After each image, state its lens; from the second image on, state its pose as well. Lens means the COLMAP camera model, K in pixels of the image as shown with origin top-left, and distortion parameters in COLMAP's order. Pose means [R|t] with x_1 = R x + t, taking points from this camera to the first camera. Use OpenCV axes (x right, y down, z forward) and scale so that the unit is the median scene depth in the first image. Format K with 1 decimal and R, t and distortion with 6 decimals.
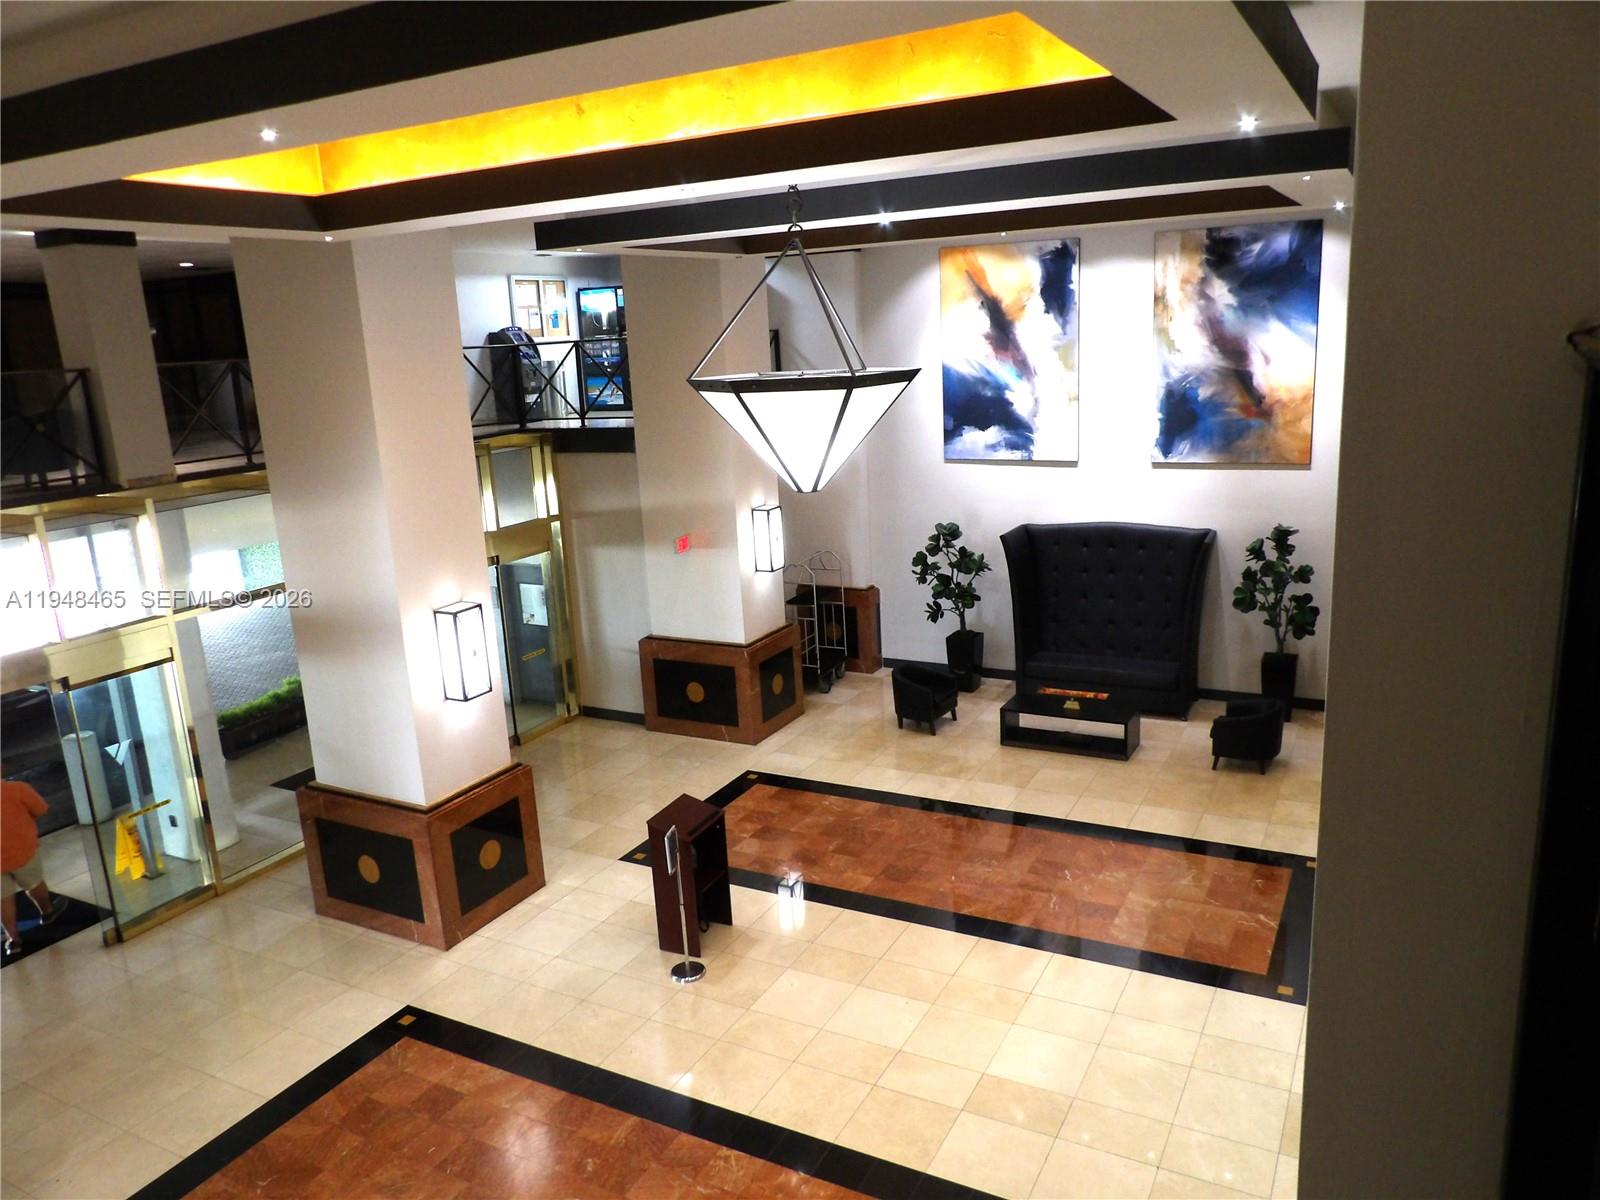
lens RADIAL K [[1148.1, 0, 801.6], [0, 1148.1, 601.0], [0, 0, 1]] dist [-0.040096, 0.041809]
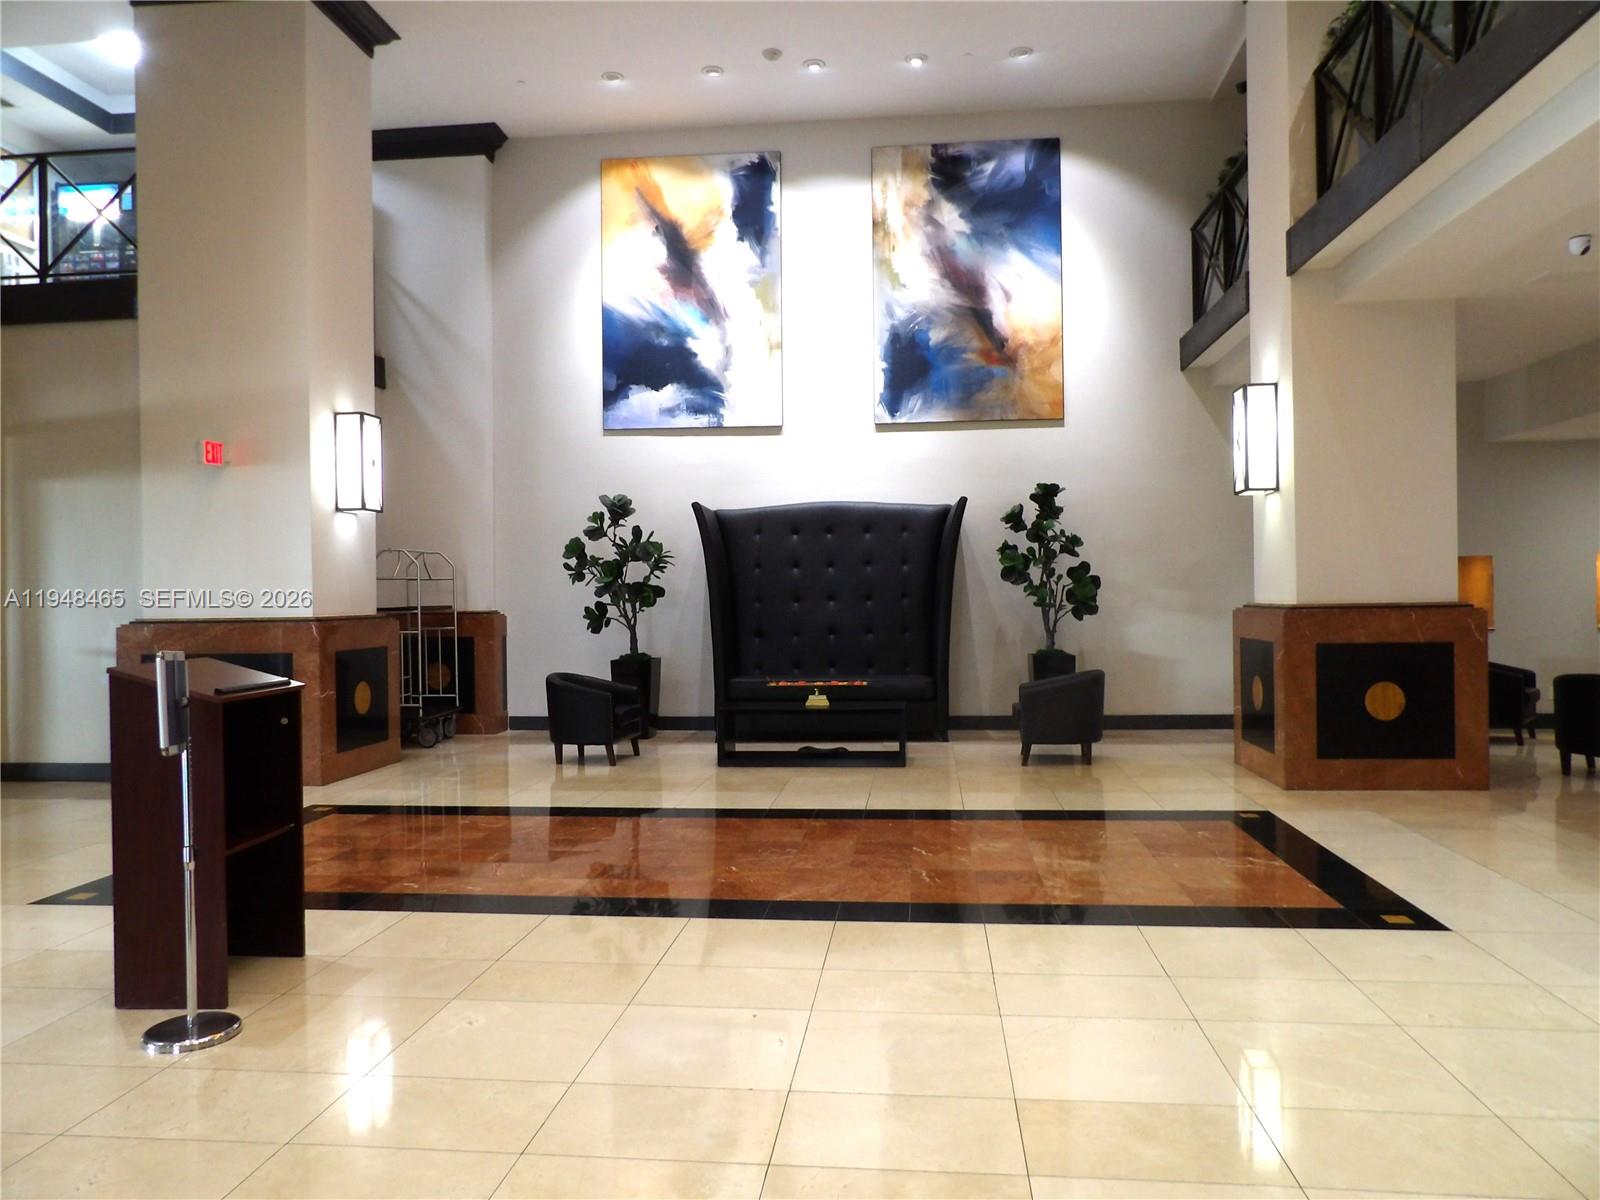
lens RADIAL K [[1148.1, 0, 801.6], [0, 1148.1, 598.2], [0, 0, 1]] dist [-0.040096, 0.041809]
pose [[0.924943, 0.039356, 0.378064, -0.037773], [0.053420, 0.971295, -0.231802, 0.180247], [-0.376335, 0.234599, 0.896290, 0.339292]]
